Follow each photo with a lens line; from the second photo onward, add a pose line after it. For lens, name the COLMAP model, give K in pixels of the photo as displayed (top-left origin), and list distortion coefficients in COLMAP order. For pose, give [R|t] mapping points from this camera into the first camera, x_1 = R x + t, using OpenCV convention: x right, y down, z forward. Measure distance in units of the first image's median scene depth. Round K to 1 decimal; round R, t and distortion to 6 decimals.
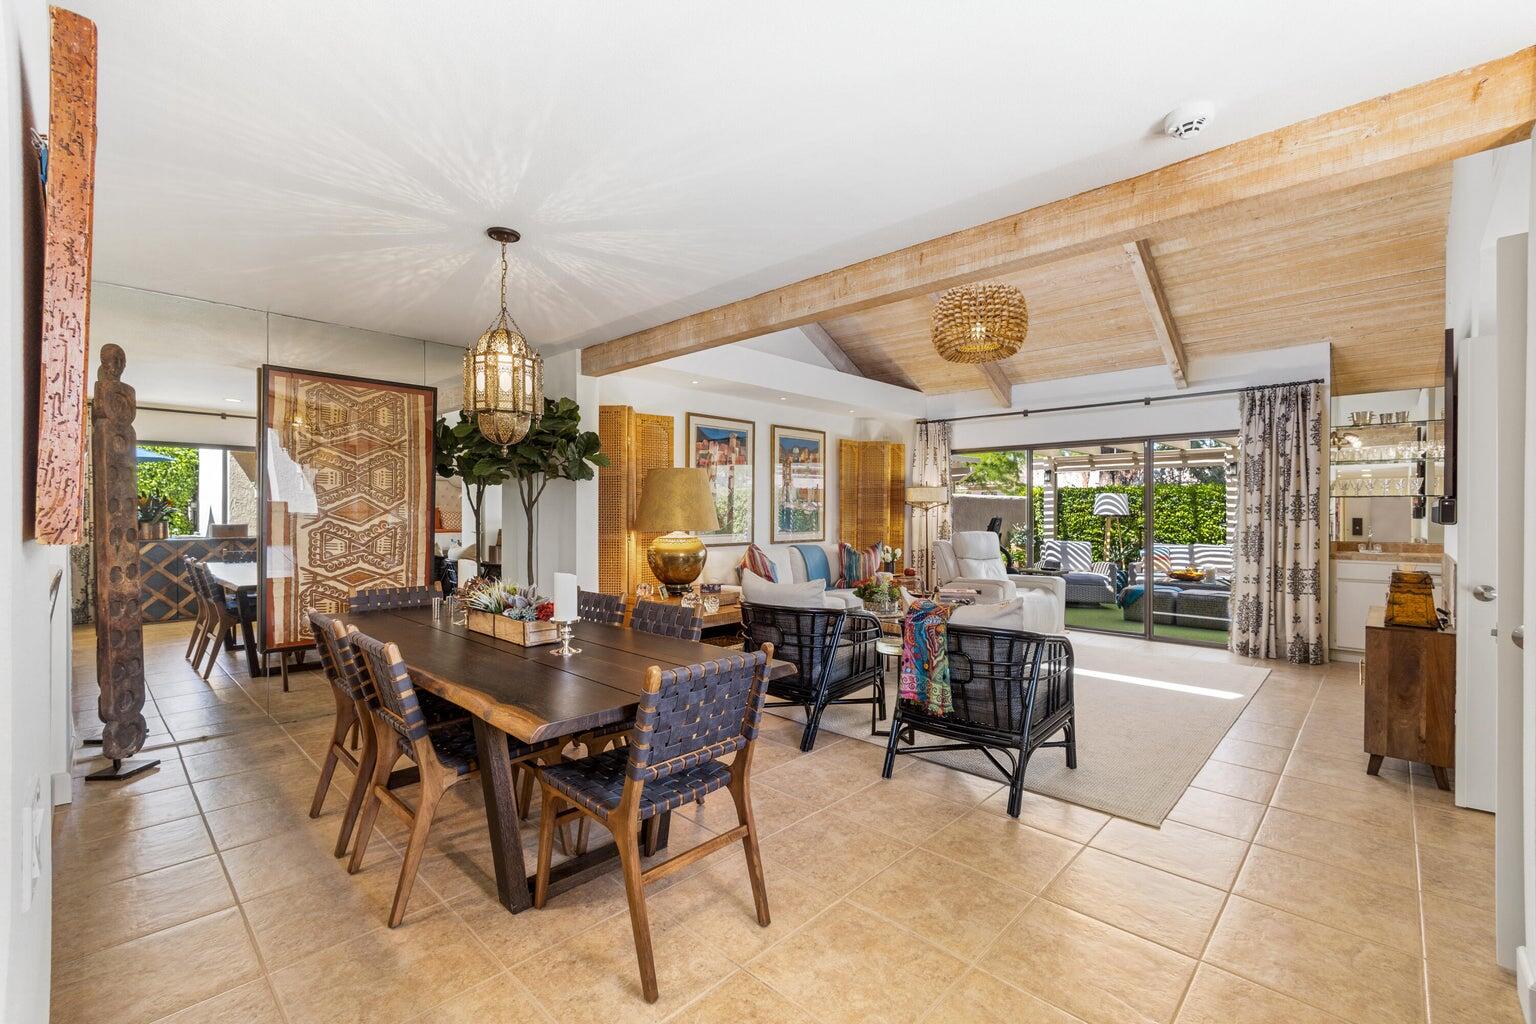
lens RADIAL K [[661.4, 0, 775.6], [0, 661.4, 518.1], [0, 0, 1]] dist [-0.007718, 0.001934]
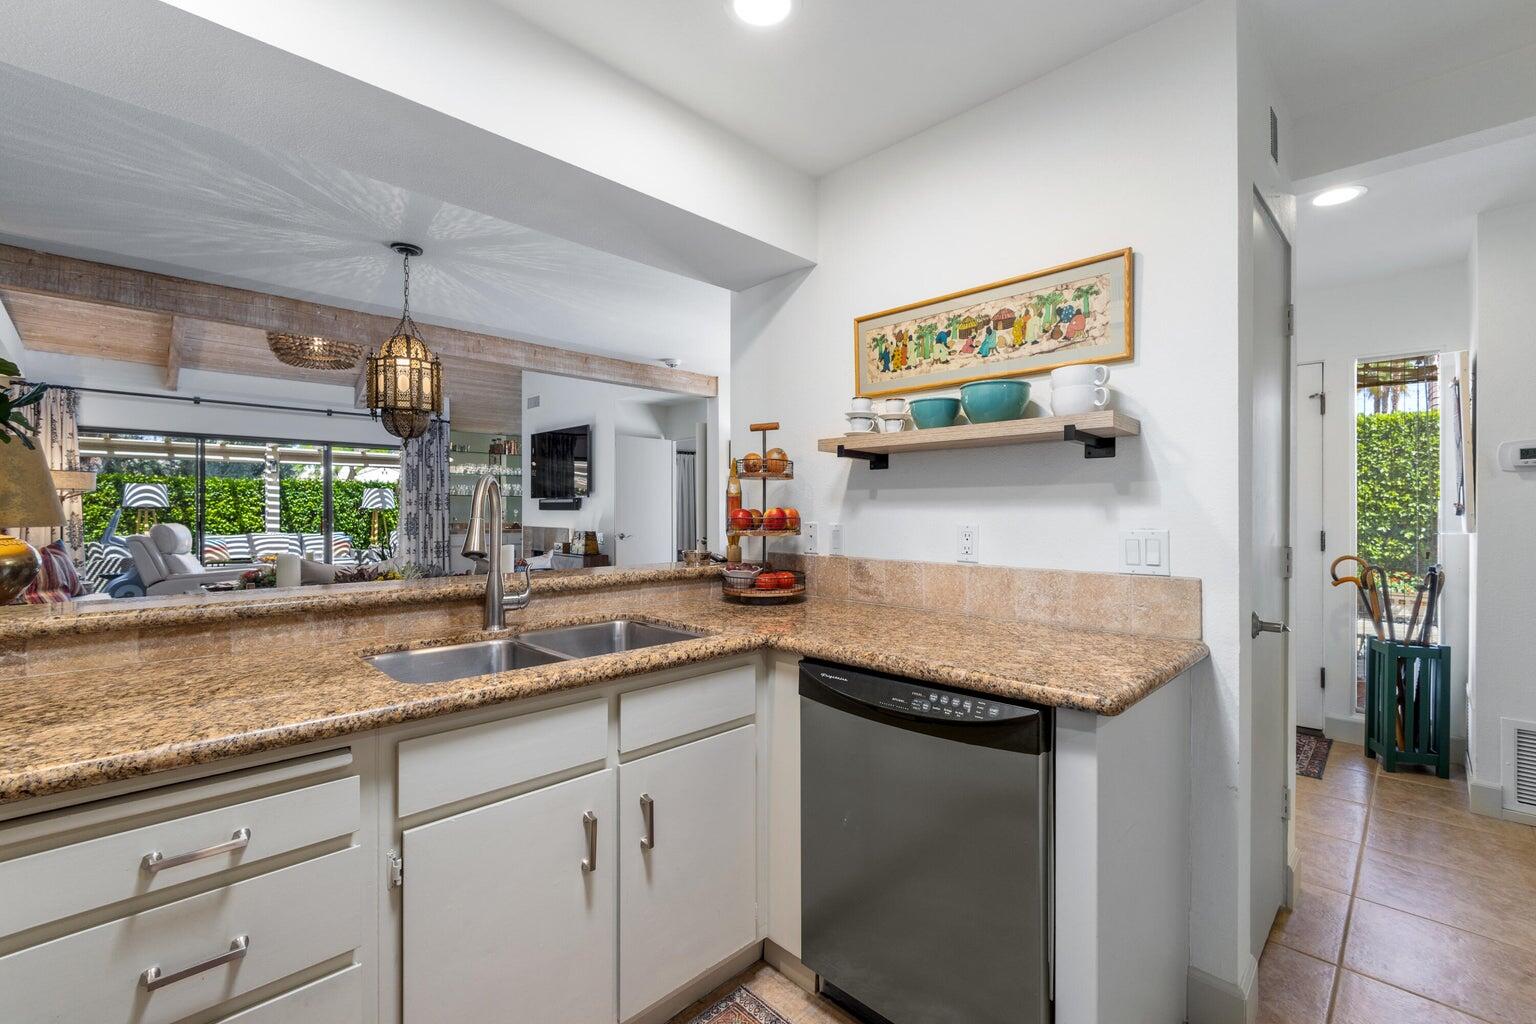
lens RADIAL K [[661.4, 0, 770.0], [0, 661.4, 514.6], [0, 0, 1]] dist [-0.007718, 0.001934]
pose [[0.030064, -0.009213, 0.999506, -0.683061], [0.003614, 0.999952, 0.009109, 0.002317], [-0.999541, 0.003338, 0.030096, 0.164409]]
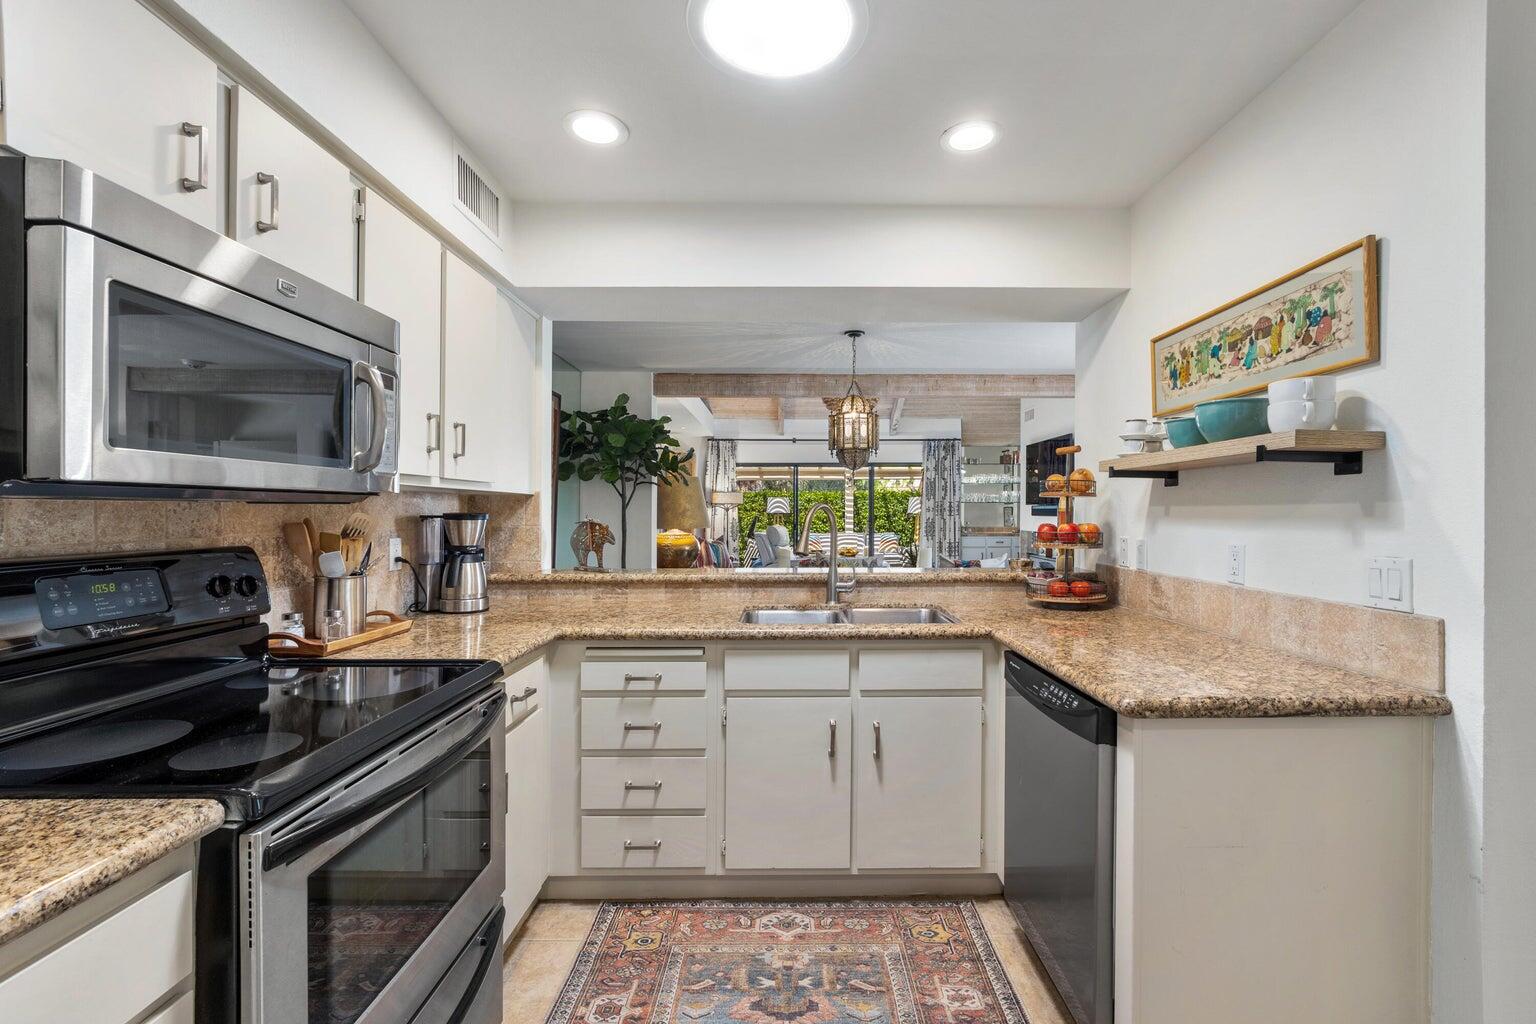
lens RADIAL K [[661.4, 0, 797.0], [0, 661.4, 513.8], [0, 0, 1]] dist [-0.007718, 0.001934]
pose [[0.716548, -0.006066, 0.697512, -0.721468], [0.007749, 0.999970, 0.000736, -0.005813], [-0.697495, 0.004878, 0.716573, -0.003599]]
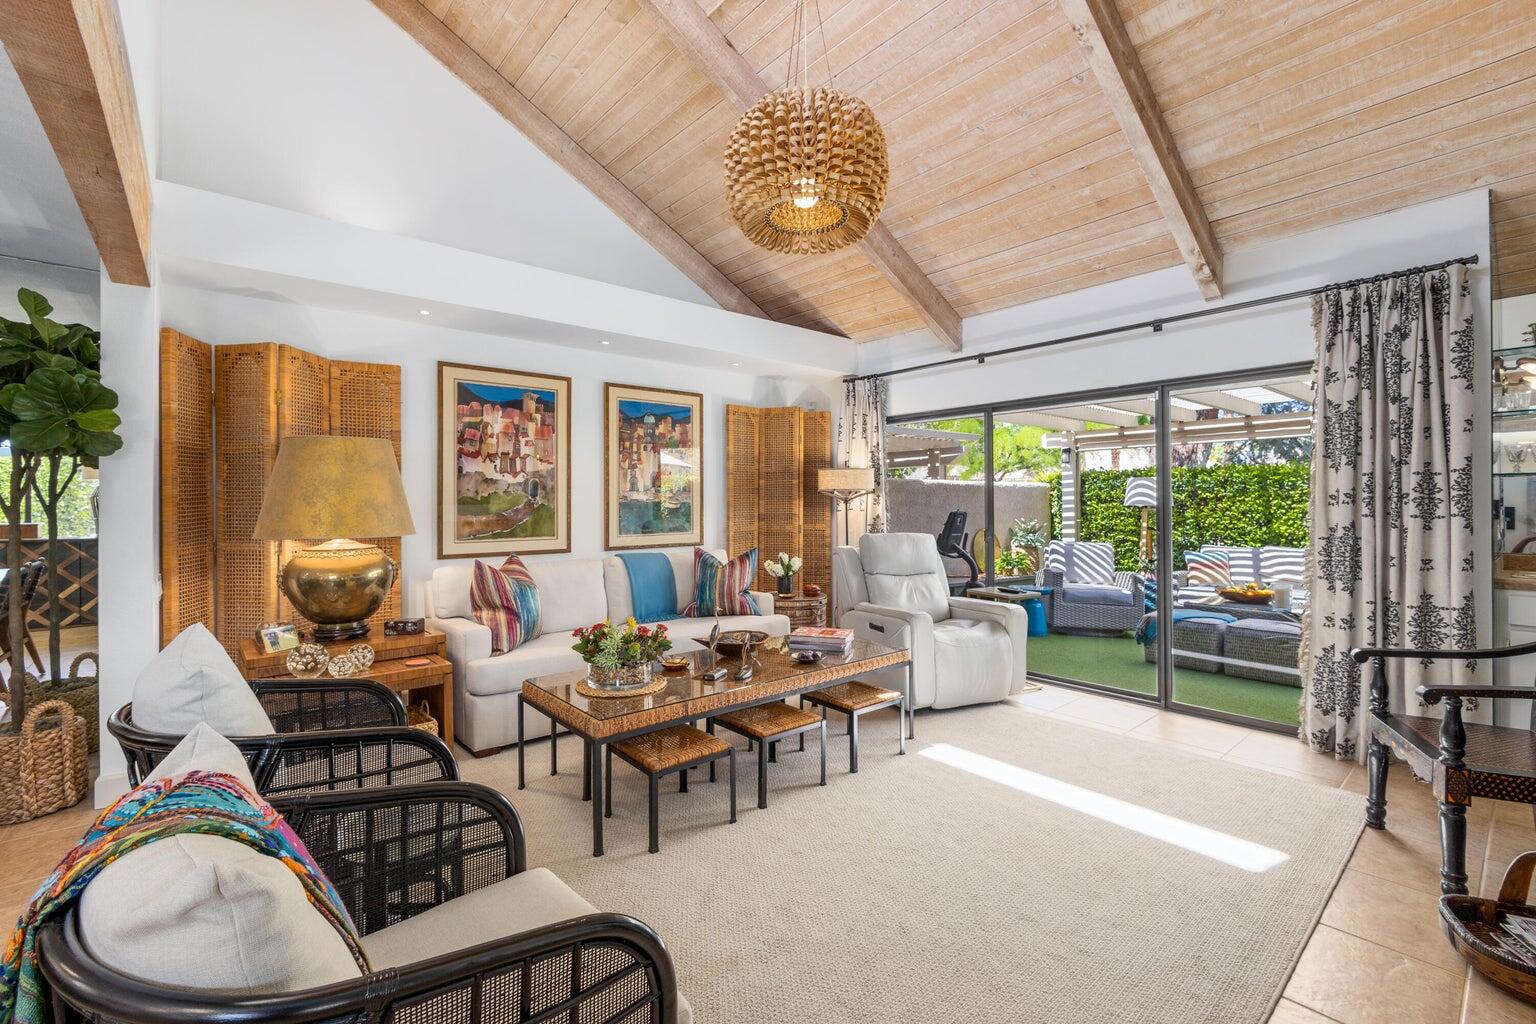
lens RADIAL K [[661.4, 0, 770.2], [0, 661.4, 502.7], [0, 0, 1]] dist [-0.007718, 0.001934]
pose [[0.993785, -0.005498, -0.111178, 0.289880], [0.004466, 0.999945, -0.009528, -0.005767], [0.111224, 0.008972, 0.993755, 0.369567]]
